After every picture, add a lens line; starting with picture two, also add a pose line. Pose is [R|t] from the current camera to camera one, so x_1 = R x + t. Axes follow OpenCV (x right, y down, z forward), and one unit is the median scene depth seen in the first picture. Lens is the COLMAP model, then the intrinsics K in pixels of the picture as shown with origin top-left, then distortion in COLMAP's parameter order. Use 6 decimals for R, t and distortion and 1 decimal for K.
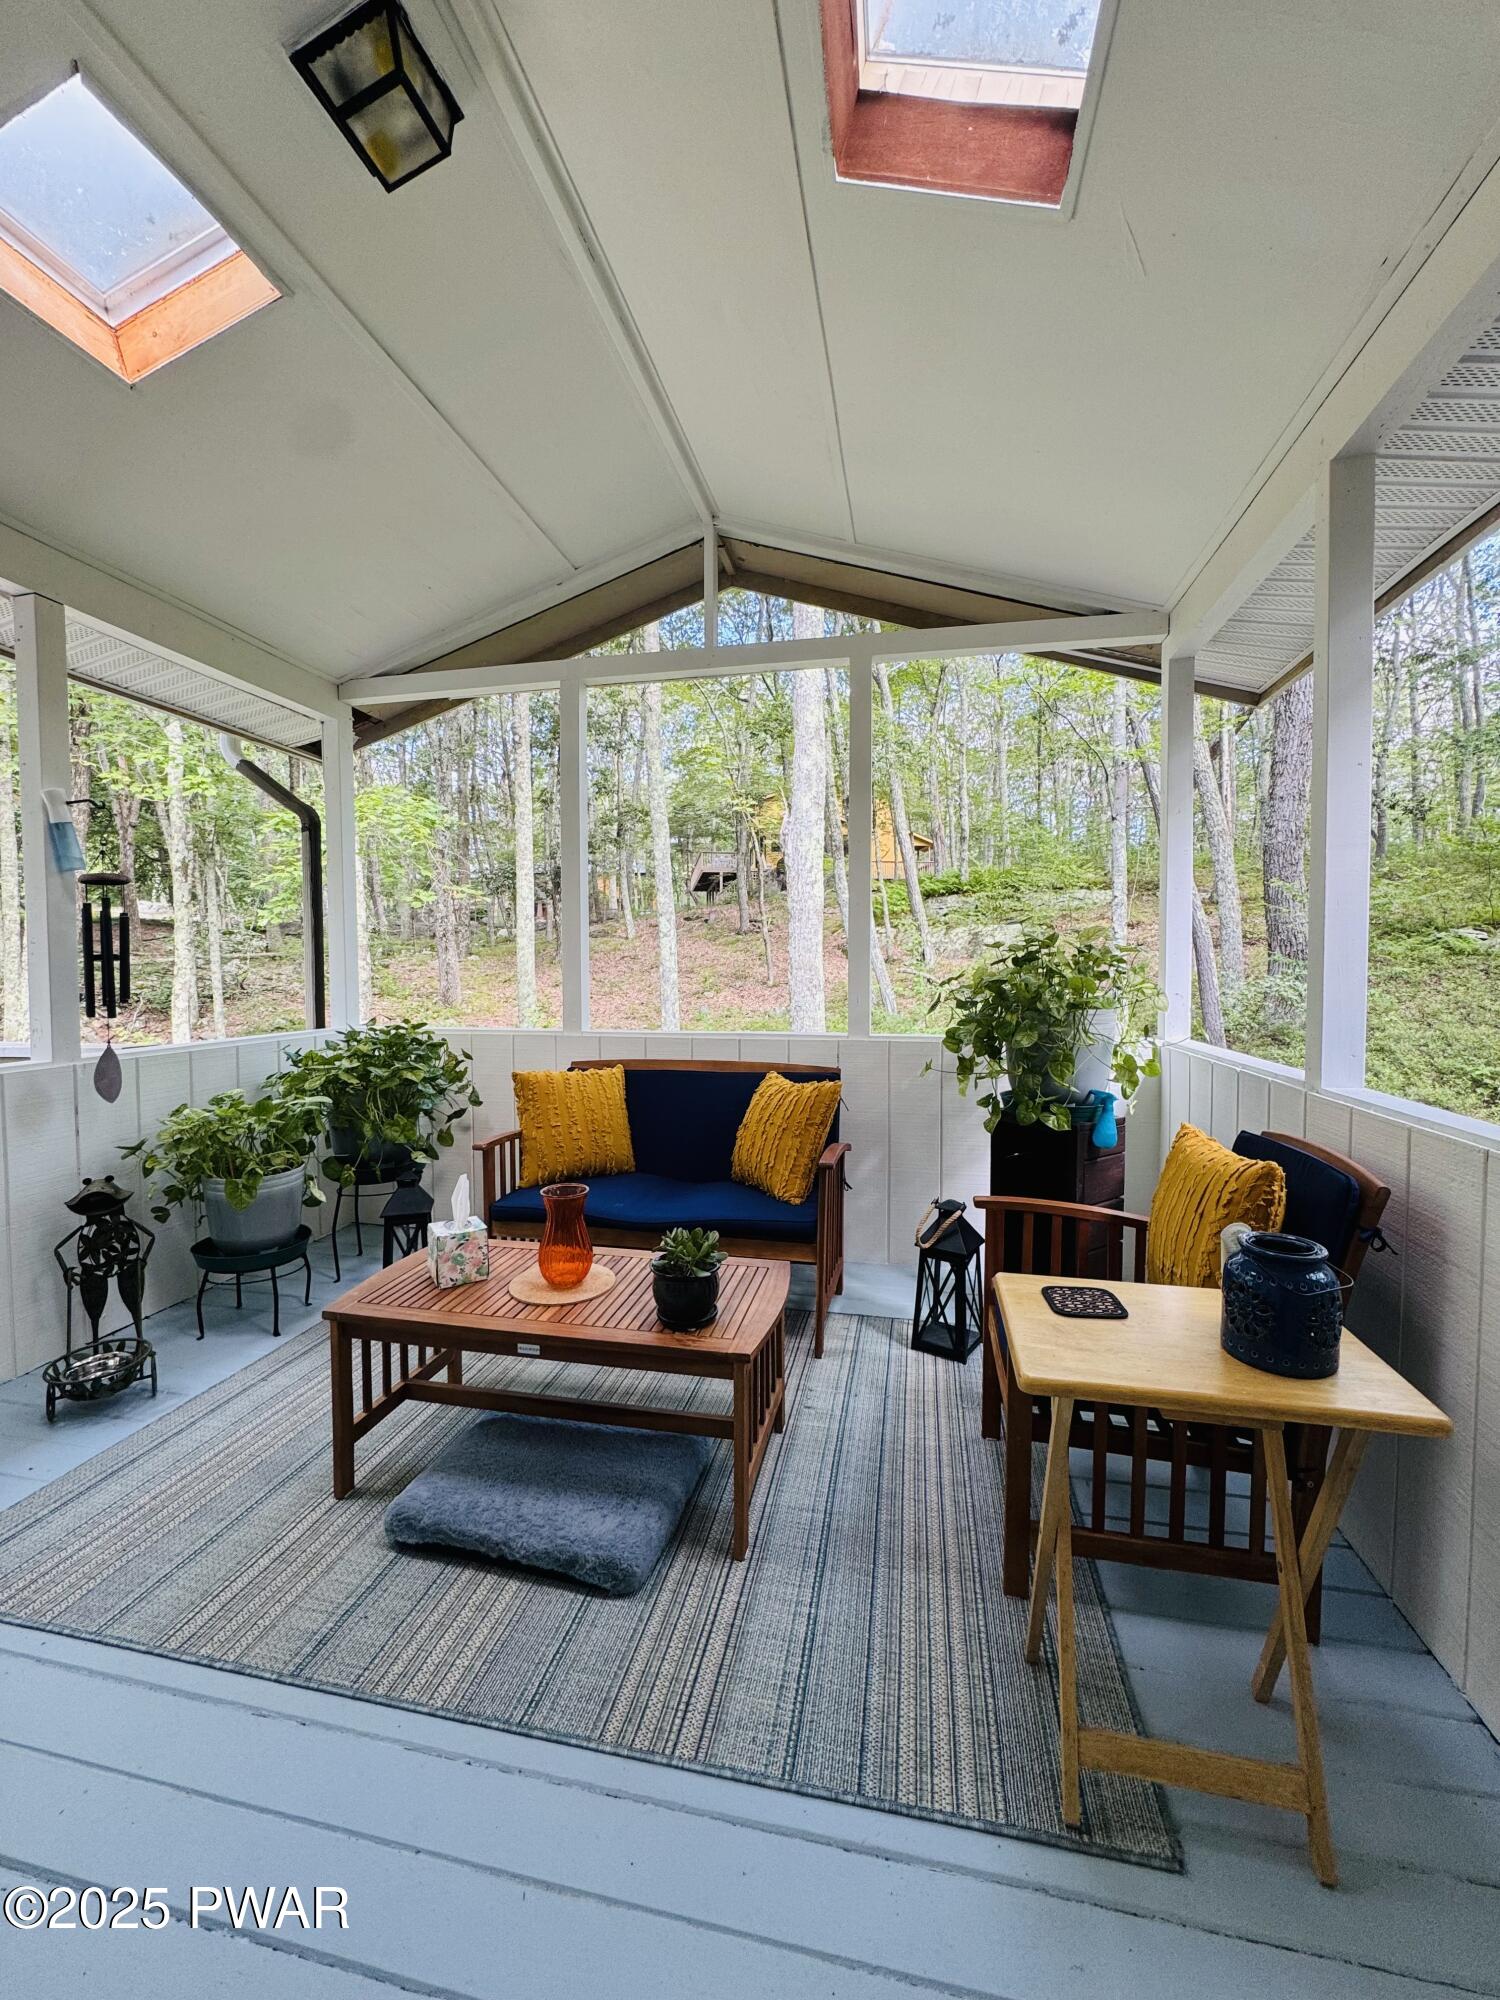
lens RADIAL K [[797.5, 0, 748.7], [0, 797.5, 1000.6], [0, 0, 1]] dist [-0.006300, 0.000986]
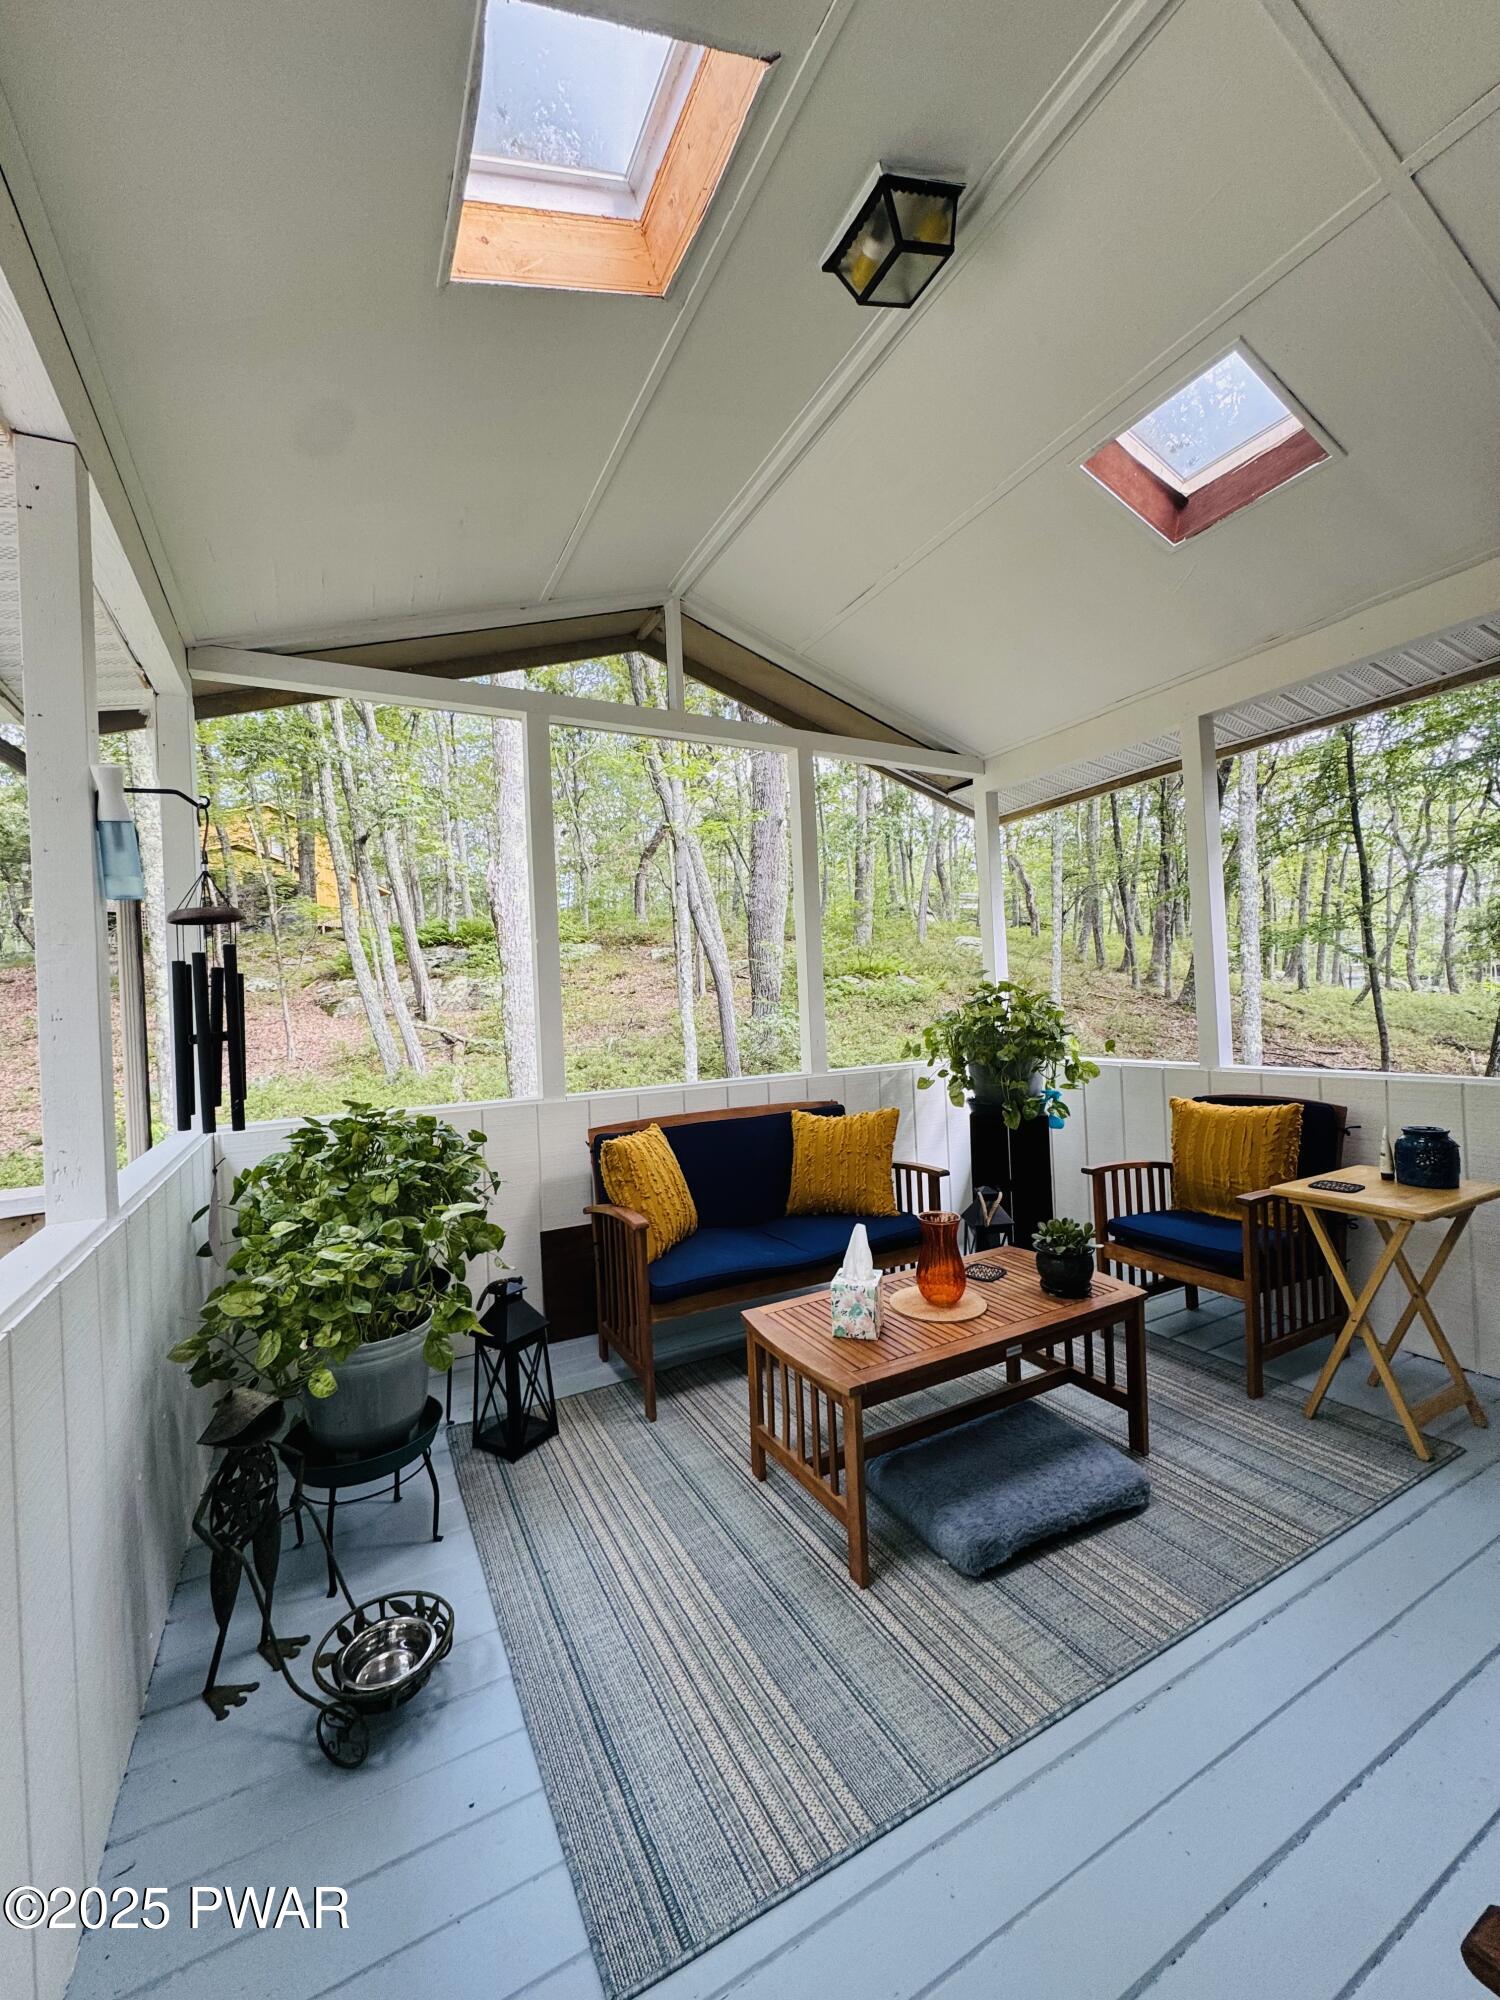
lens RADIAL K [[797.5, 0, 751.0], [0, 797.5, 999.2], [0, 0, 1]] dist [-0.006300, 0.000986]
pose [[0.767264, -0.025942, 0.640807, -0.680097], [0.067813, 0.996862, -0.040838, -0.021837], [-0.637737, 0.074788, 0.766615, 0.176098]]
